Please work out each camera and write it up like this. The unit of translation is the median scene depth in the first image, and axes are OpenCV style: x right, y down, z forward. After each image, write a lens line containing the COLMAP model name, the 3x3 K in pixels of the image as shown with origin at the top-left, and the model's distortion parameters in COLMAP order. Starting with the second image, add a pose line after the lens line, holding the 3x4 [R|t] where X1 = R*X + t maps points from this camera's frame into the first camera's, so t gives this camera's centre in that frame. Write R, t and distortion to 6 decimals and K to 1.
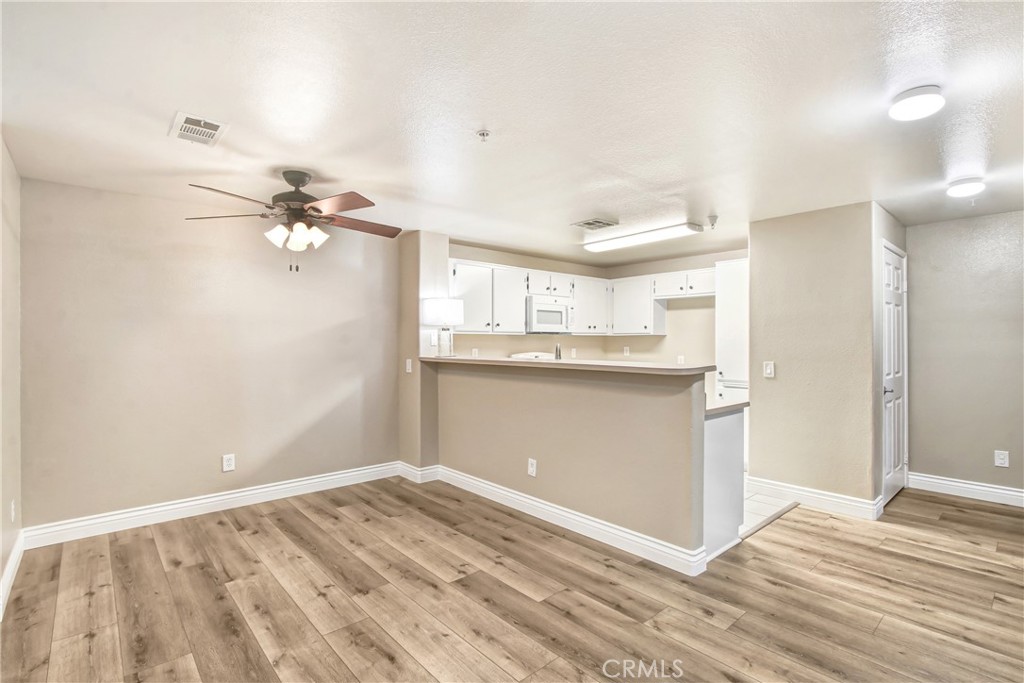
lens RADIAL K [[484.6, 0, 469.5], [0, 484.6, 332.0], [0, 0, 1]] dist [-0.017394, 0.001262]
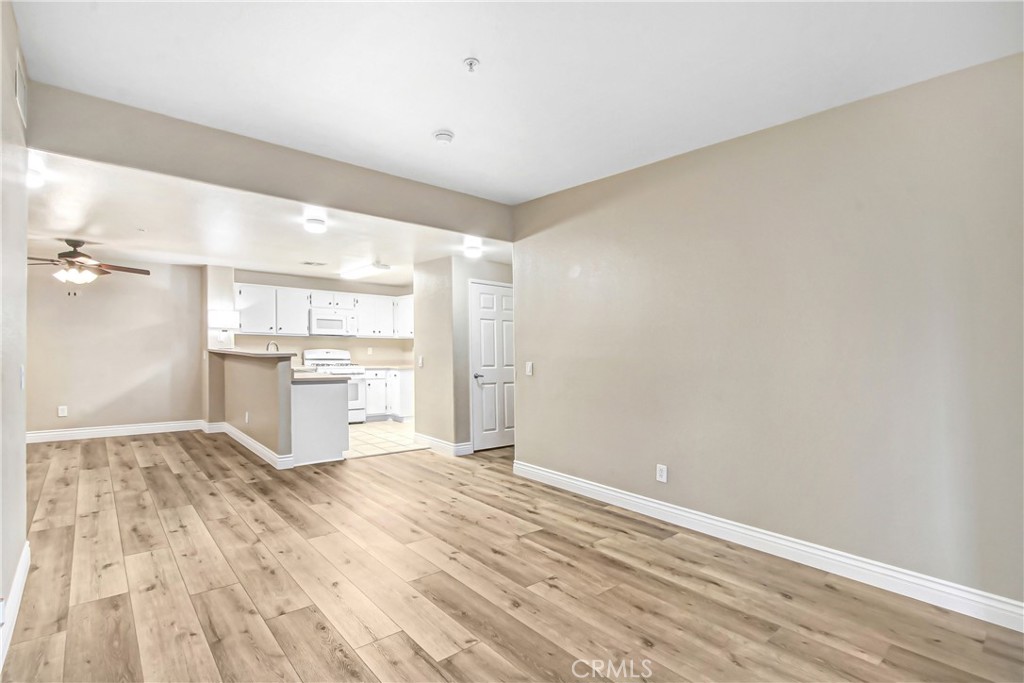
lens RADIAL K [[484.6, 0, 467.3], [0, 484.6, 325.0], [0, 0, 1]] dist [-0.017394, 0.001262]
pose [[0.999724, 0.019021, -0.013782, 0.688805], [-0.019416, 0.999386, -0.029157, 0.005327], [0.013219, 0.029417, 0.999480, -0.464288]]
